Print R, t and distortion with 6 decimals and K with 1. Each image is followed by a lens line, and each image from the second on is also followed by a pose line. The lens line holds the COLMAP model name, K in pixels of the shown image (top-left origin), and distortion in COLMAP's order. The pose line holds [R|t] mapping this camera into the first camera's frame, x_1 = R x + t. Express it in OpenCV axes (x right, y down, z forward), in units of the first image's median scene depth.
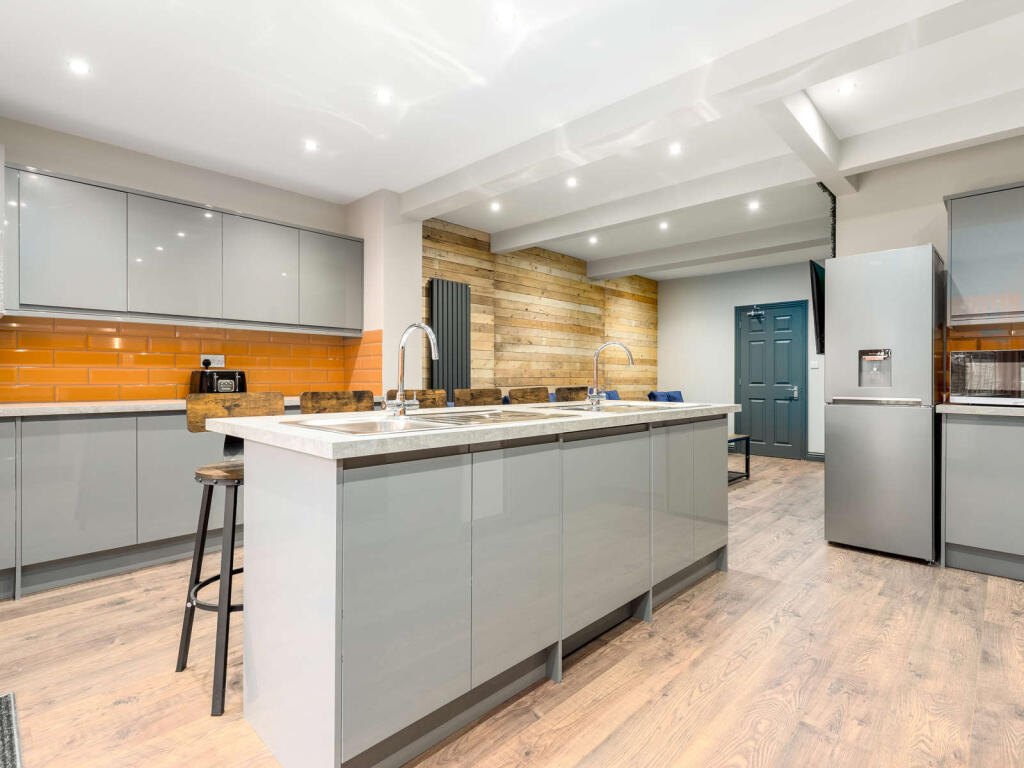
lens RADIAL K [[515.4, 0, 522.3], [0, 515.4, 380.2], [0, 0, 1]] dist [0.000253, 0.000335]
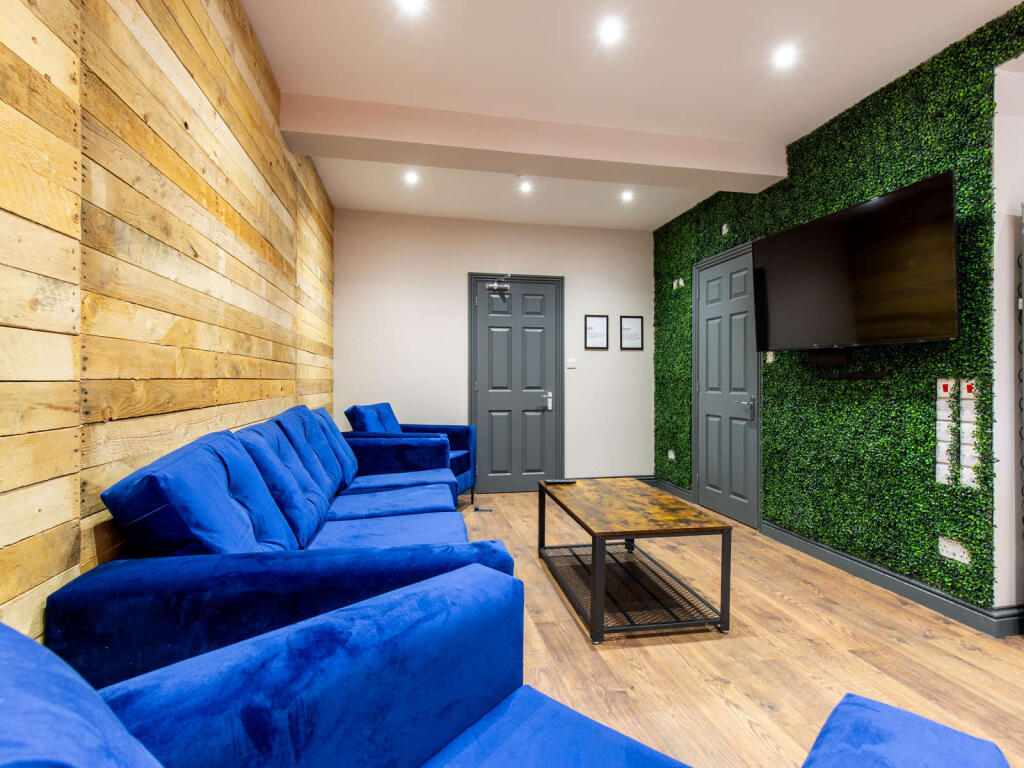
lens RADIAL K [[515.4, 0, 518.4], [0, 515.4, 381.0], [0, 0, 1]] dist [0.000253, 0.000335]
pose [[0.577397, 0.001063, 0.816463, -0.230177], [0.000154, 0.999999, -0.001411, -0.007081], [-0.816464, 0.000941, 0.577396, 1.460505]]
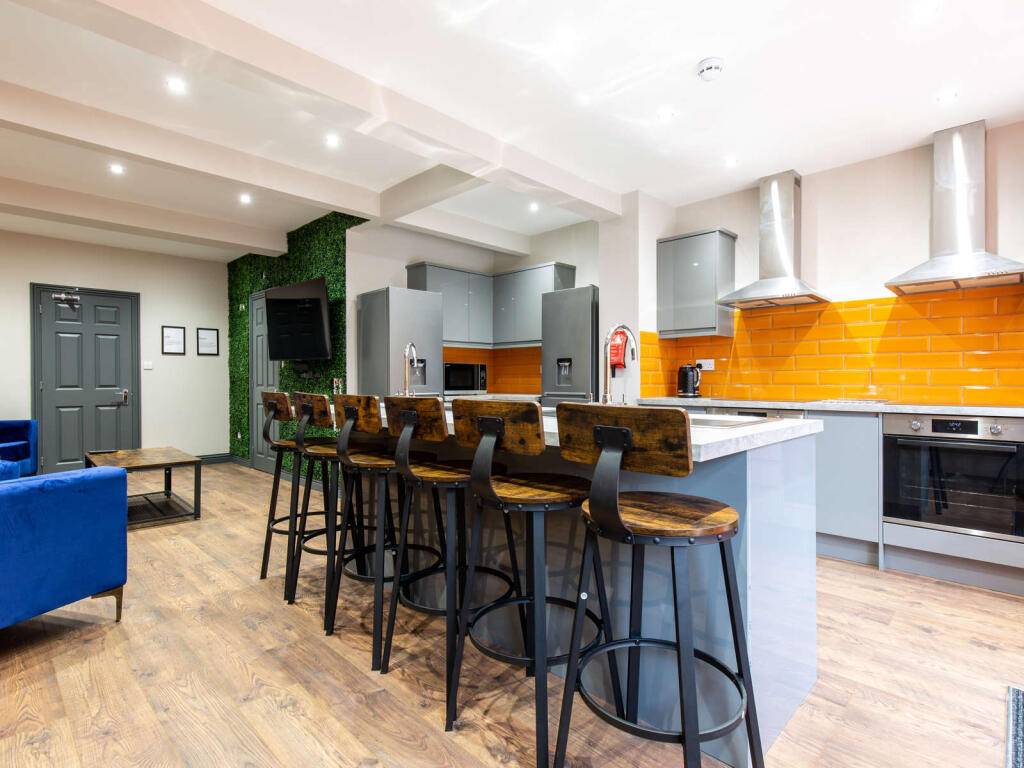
lens RADIAL K [[515.4, 0, 514.0], [0, 515.4, 381.1], [0, 0, 1]] dist [0.000253, 0.000335]
pose [[0.015506, -0.003815, 0.999872, -0.792854], [0.006507, 0.999972, 0.003715, -0.003487], [-0.999859, 0.006449, 0.015531, 0.784919]]
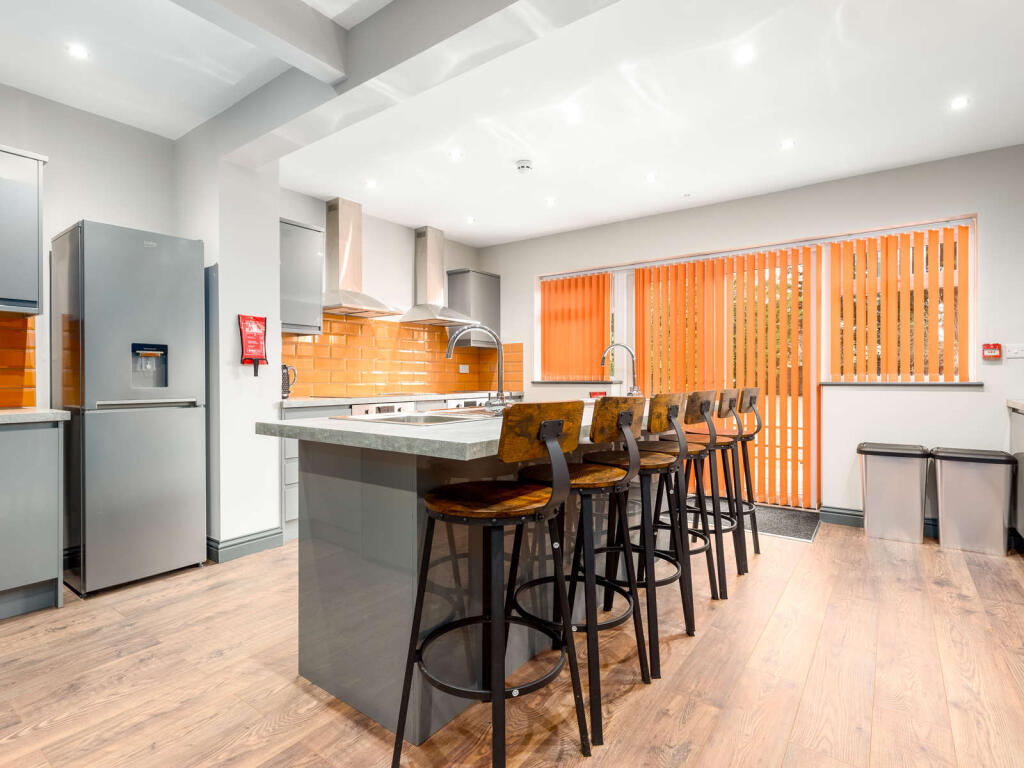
lens RADIAL K [[515.4, 0, 515.3], [0, 515.4, 380.3], [0, 0, 1]] dist [0.000253, 0.000335]
pose [[-0.992269, 0.001570, -0.124092, 0.207783], [0.000648, 0.999972, 0.007471, -0.005795], [0.124101, 0.007333, -0.992243, 1.680465]]
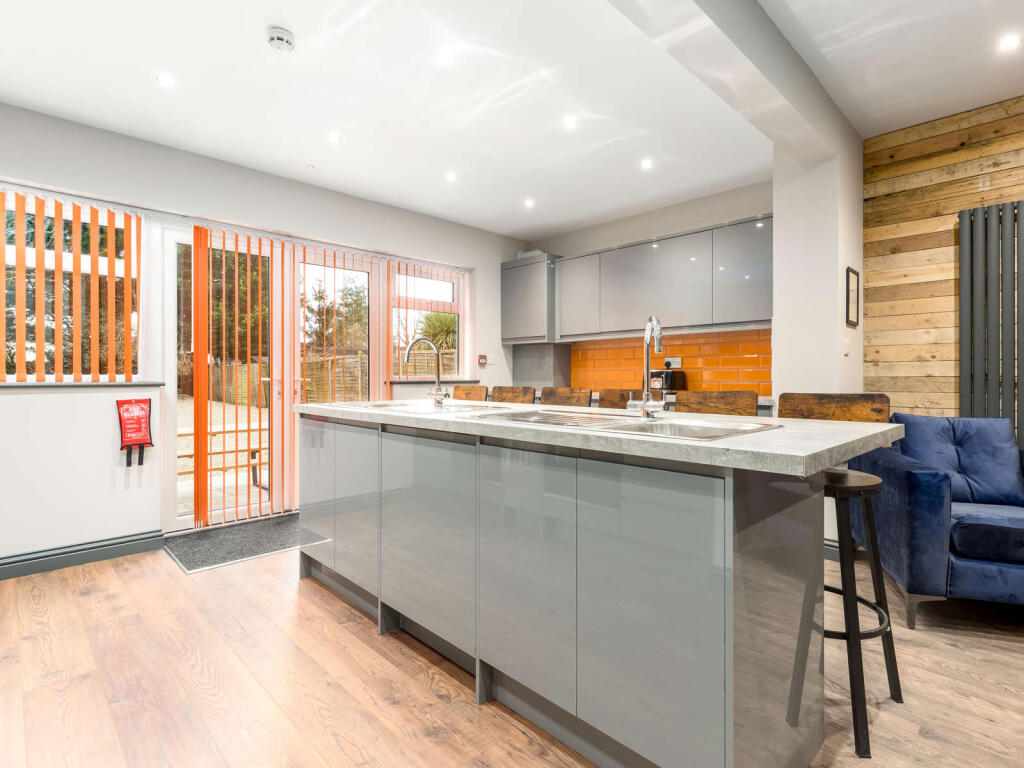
lens RADIAL K [[515.4, 0, 511.2], [0, 515.4, 378.8], [0, 0, 1]] dist [0.000253, 0.000335]
pose [[-0.036786, 0.003446, -0.999317, 0.782677], [-0.003706, 0.999987, 0.003585, -0.002661], [0.999316, 0.003835, -0.036773, 0.848776]]
